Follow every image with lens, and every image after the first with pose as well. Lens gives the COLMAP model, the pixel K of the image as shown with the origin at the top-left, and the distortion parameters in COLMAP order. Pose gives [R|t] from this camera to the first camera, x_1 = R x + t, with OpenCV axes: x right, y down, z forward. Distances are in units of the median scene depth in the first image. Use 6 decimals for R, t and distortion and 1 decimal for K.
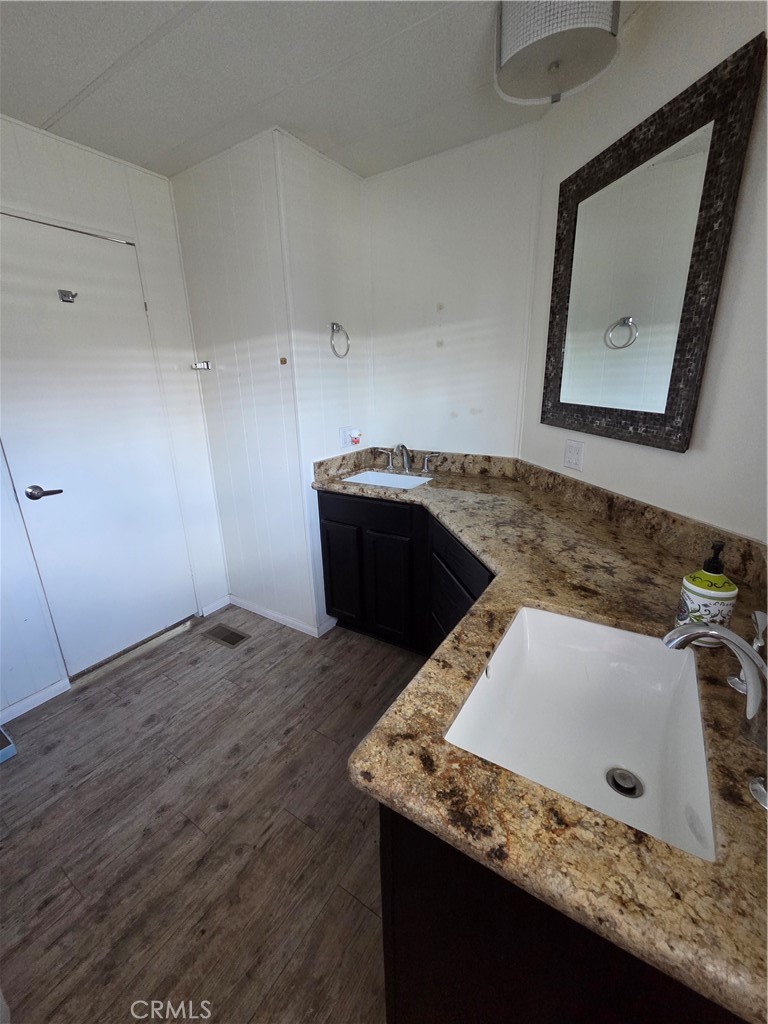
lens RADIAL K [[415.4, 0, 380.6], [0, 415.4, 509.6], [0, 0, 1]] dist [0.002078, 0.000031]
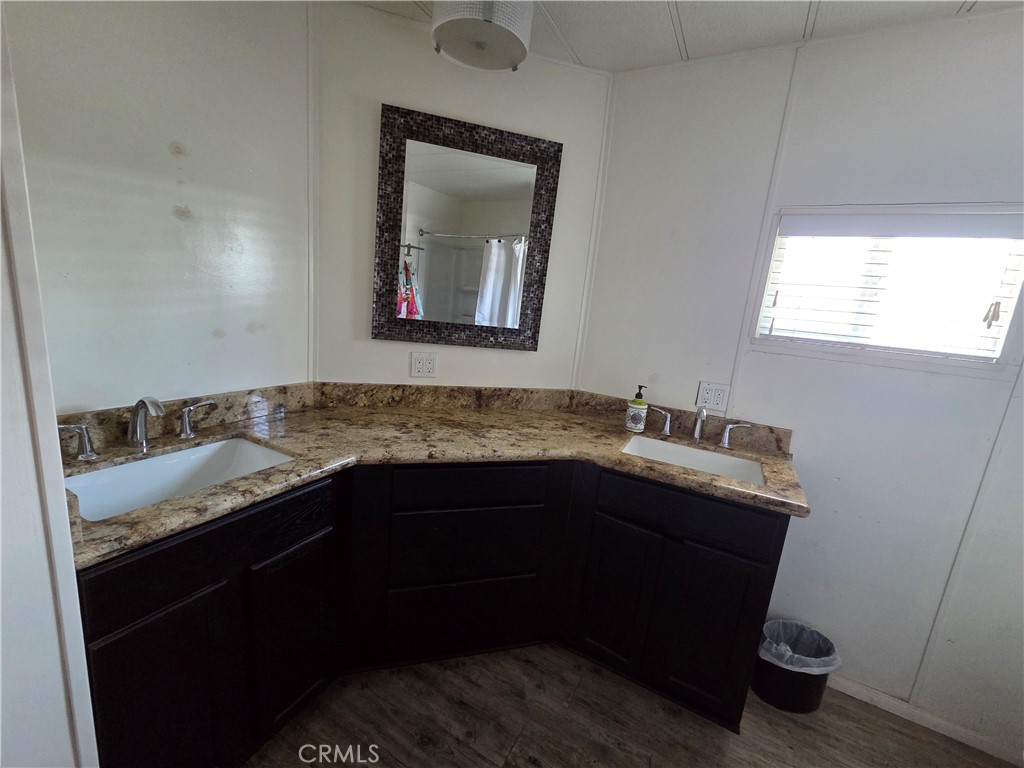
lens RADIAL K [[415.4, 0, 507.6], [0, 415.4, 389.6], [0, 0, 1]] dist [0.002078, 0.000031]
pose [[-0.078463, -0.188734, 0.978889, -0.769231], [0.215285, 0.955539, 0.201489, -0.287135], [-0.973394, 0.226550, -0.034343, 0.979728]]
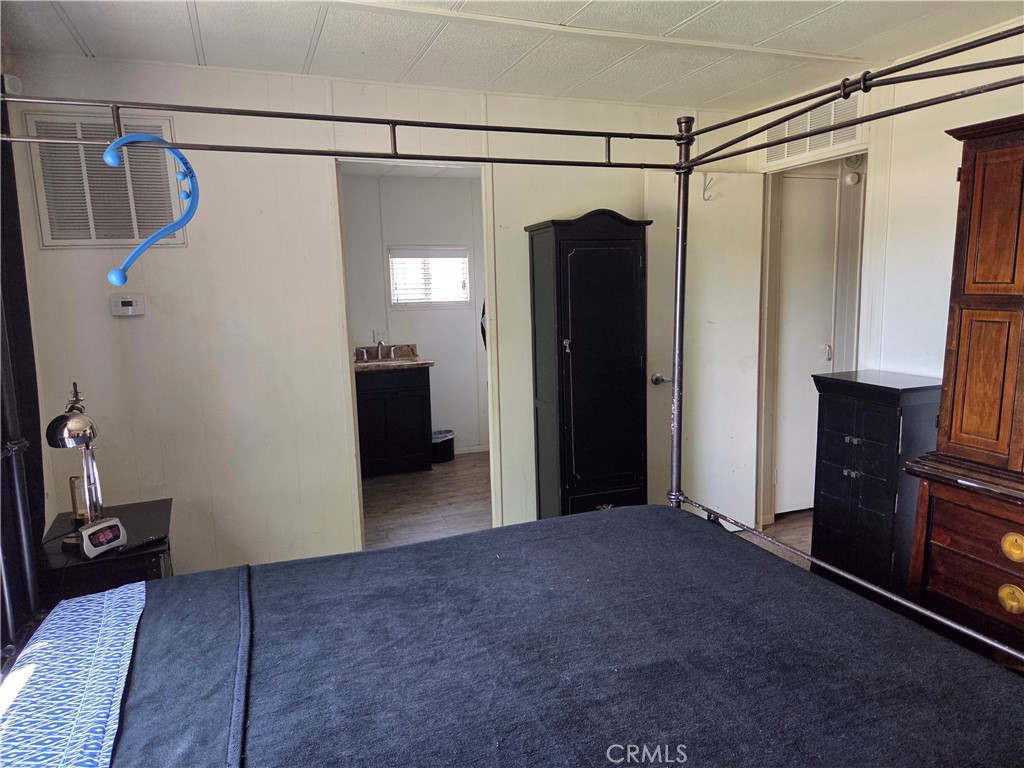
lens RADIAL K [[686.0, 0, 512.6], [0, 686.0, 386.9], [0, 0, 1]] dist [0.030785, -0.015741]
pose [[-0.812825, -0.044460, 0.580809, -2.568732], [0.214258, 0.904365, 0.369076, -0.932411], [-0.541673, 0.424437, -0.725565, 2.944642]]
